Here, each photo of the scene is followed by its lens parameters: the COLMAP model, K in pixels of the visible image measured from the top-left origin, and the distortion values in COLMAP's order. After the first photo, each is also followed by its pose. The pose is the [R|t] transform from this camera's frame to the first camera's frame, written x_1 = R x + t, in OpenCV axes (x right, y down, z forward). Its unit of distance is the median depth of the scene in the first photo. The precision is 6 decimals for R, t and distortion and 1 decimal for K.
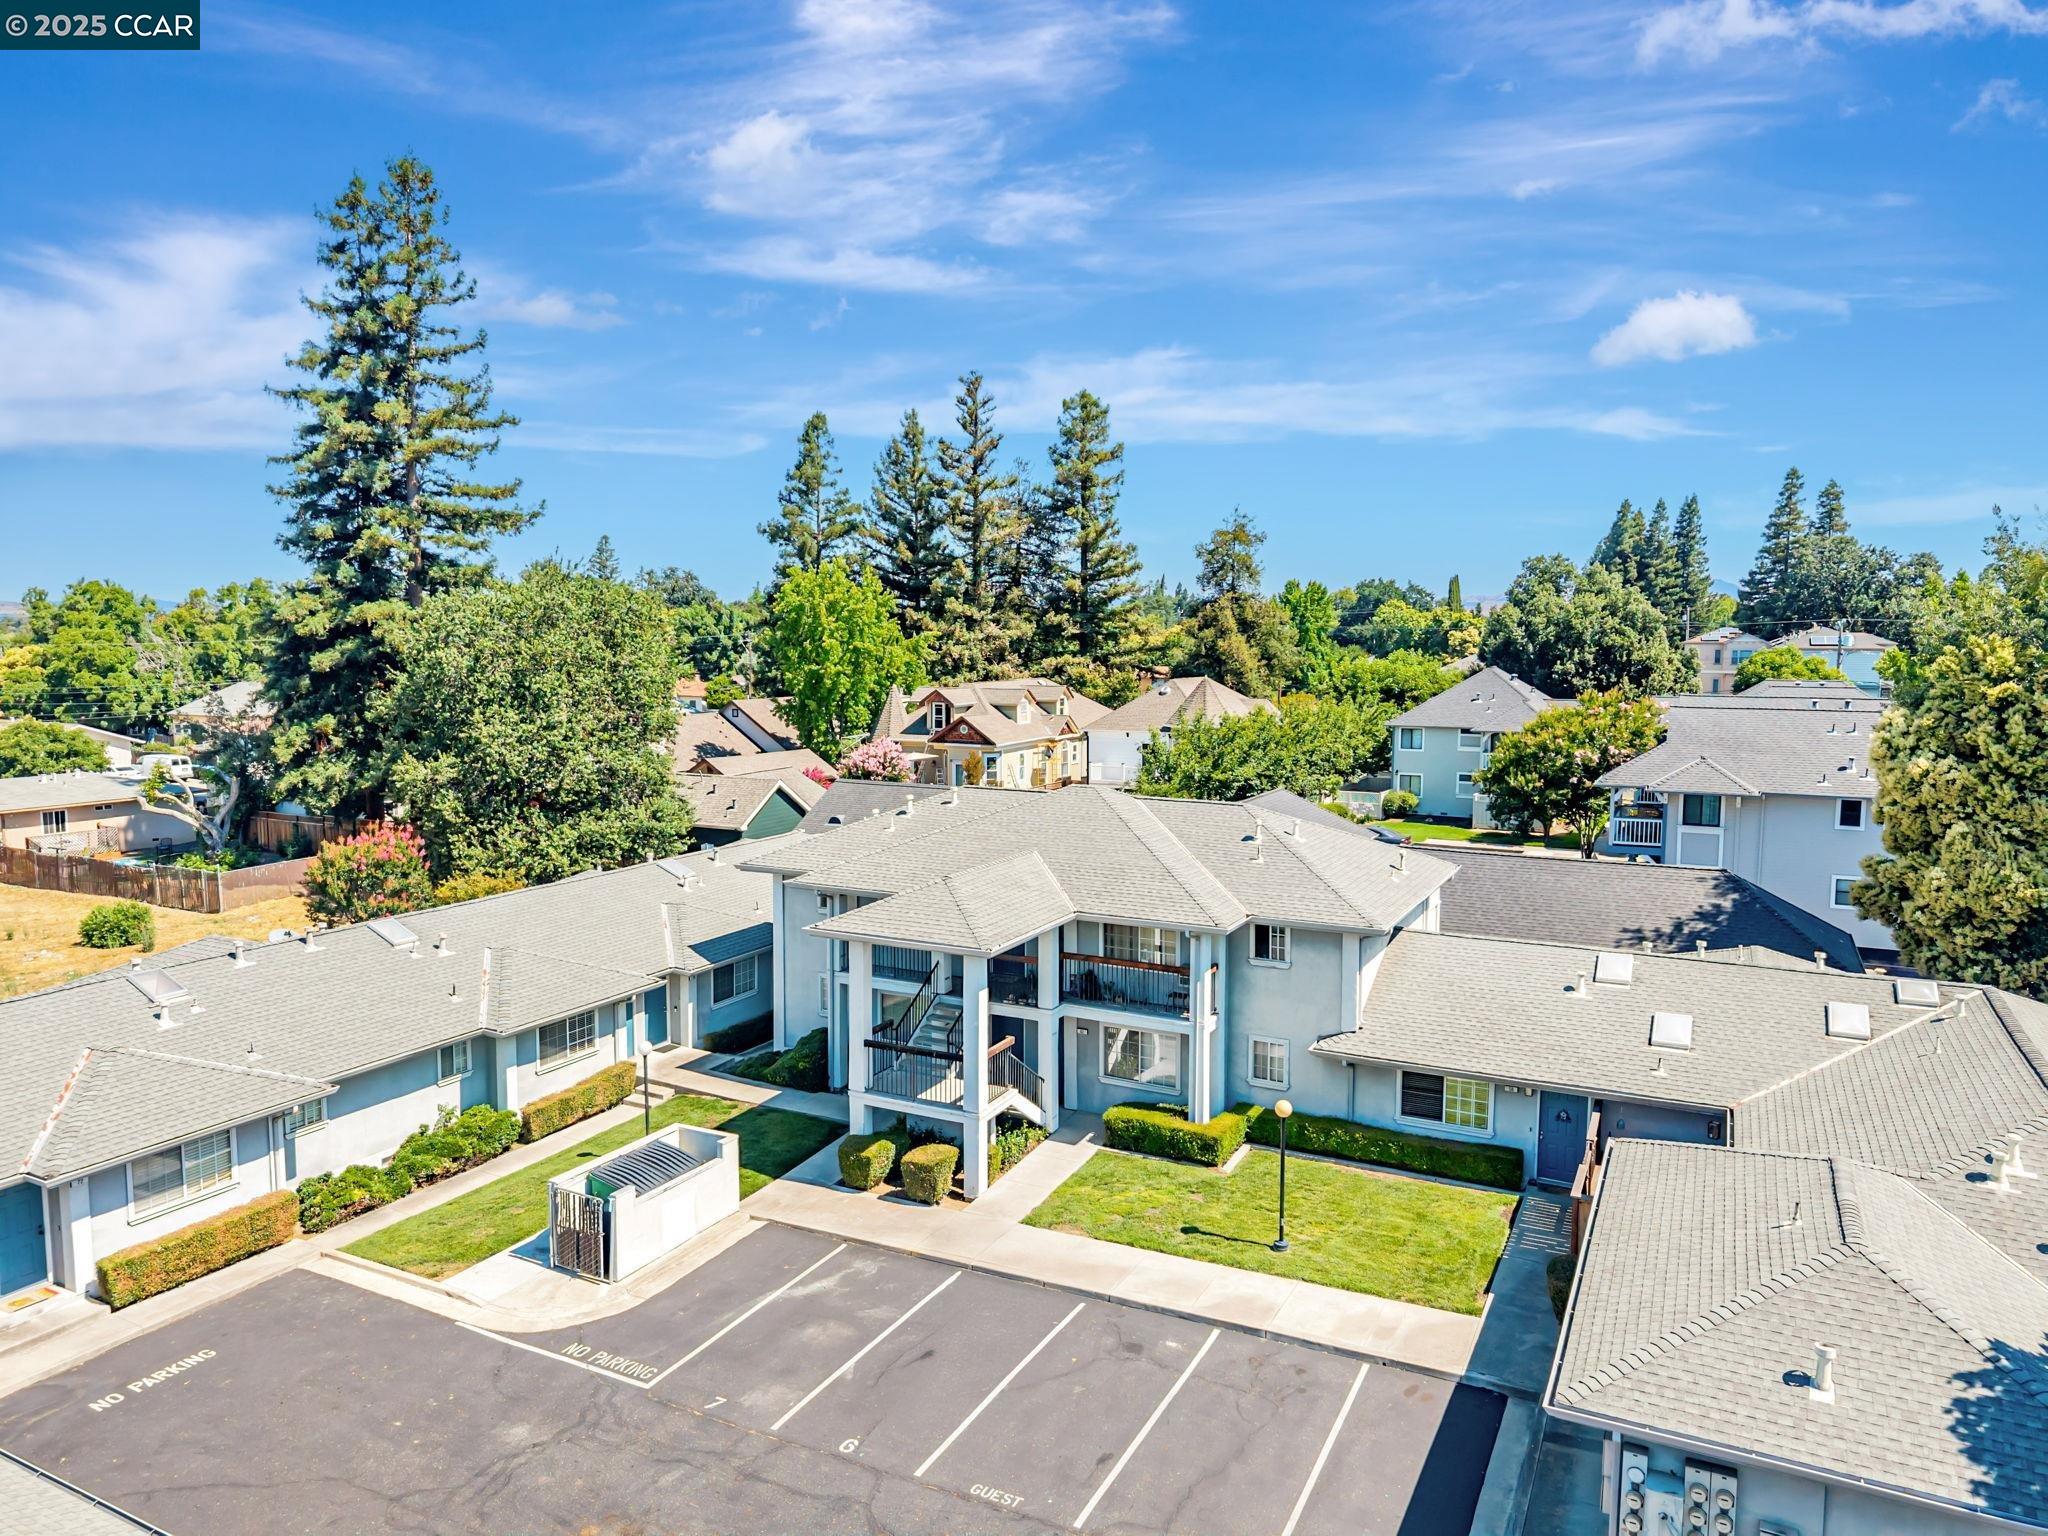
lens RADIAL K [[1371.5, 0, 1024.0], [0, 1371.5, 768.0], [0, 0, 1]] dist [0.020004, -0.018381]
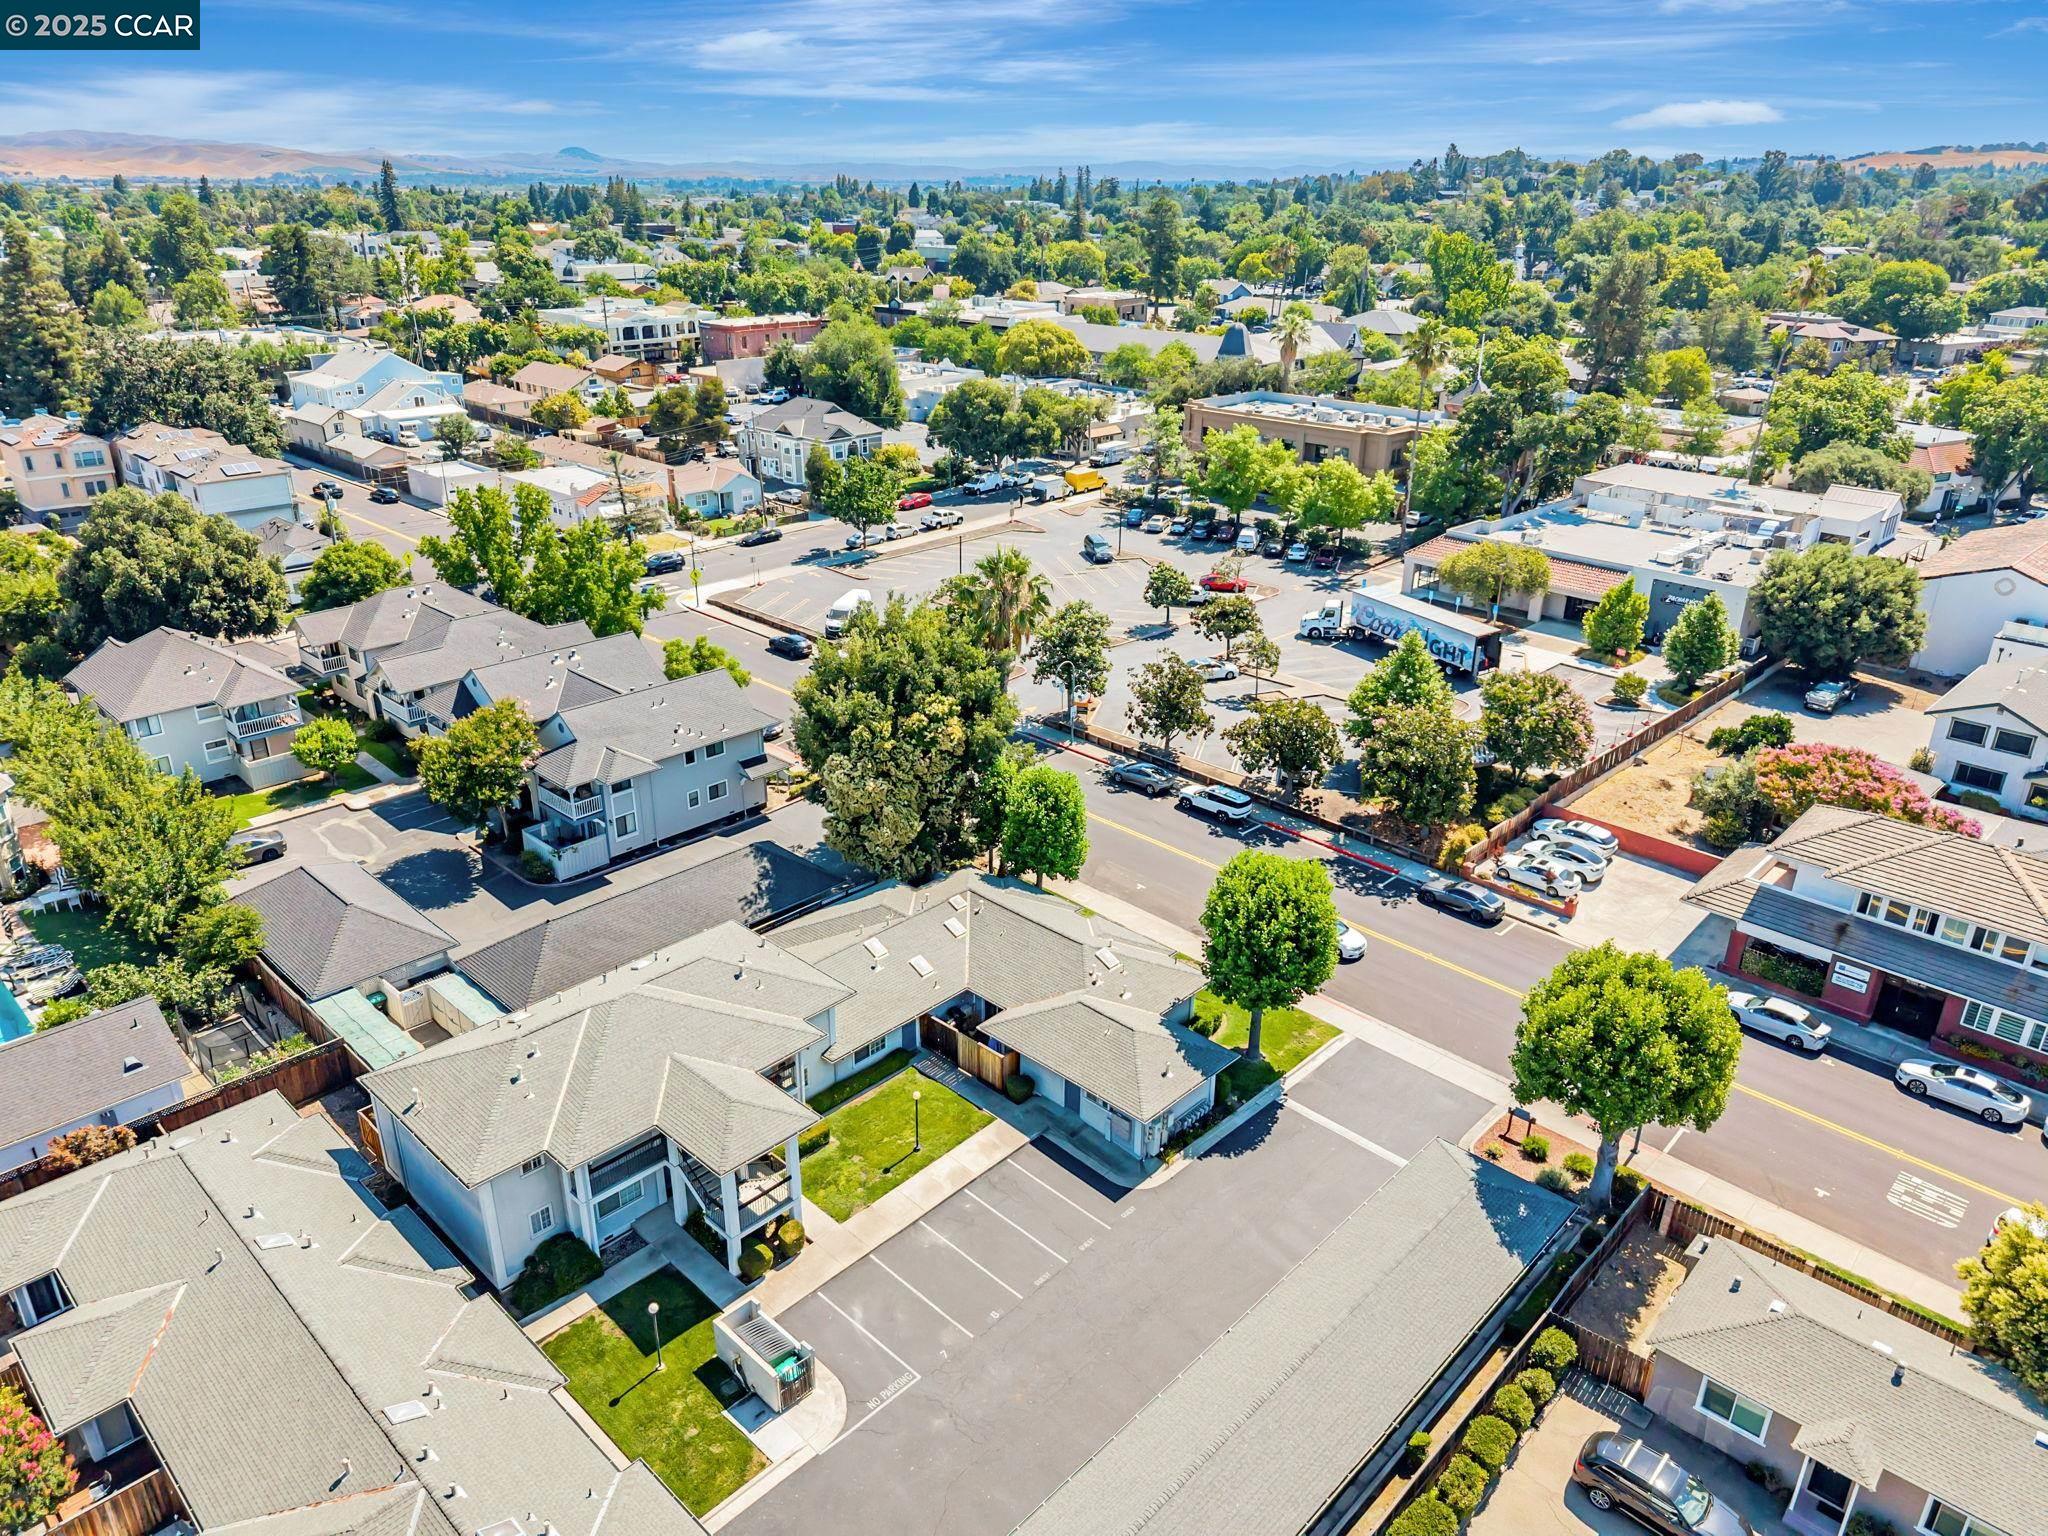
lens RADIAL K [[1371.5, 0, 1024.0], [0, 1371.5, 768.0], [0, 0, 1]] dist [0.020004, -0.018381]
pose [[0.282405, -0.374248, 0.883281, -1.207076], [0.086322, 0.926939, 0.365147, -0.822501], [-0.955403, -0.026873, 0.294078, 0.160061]]
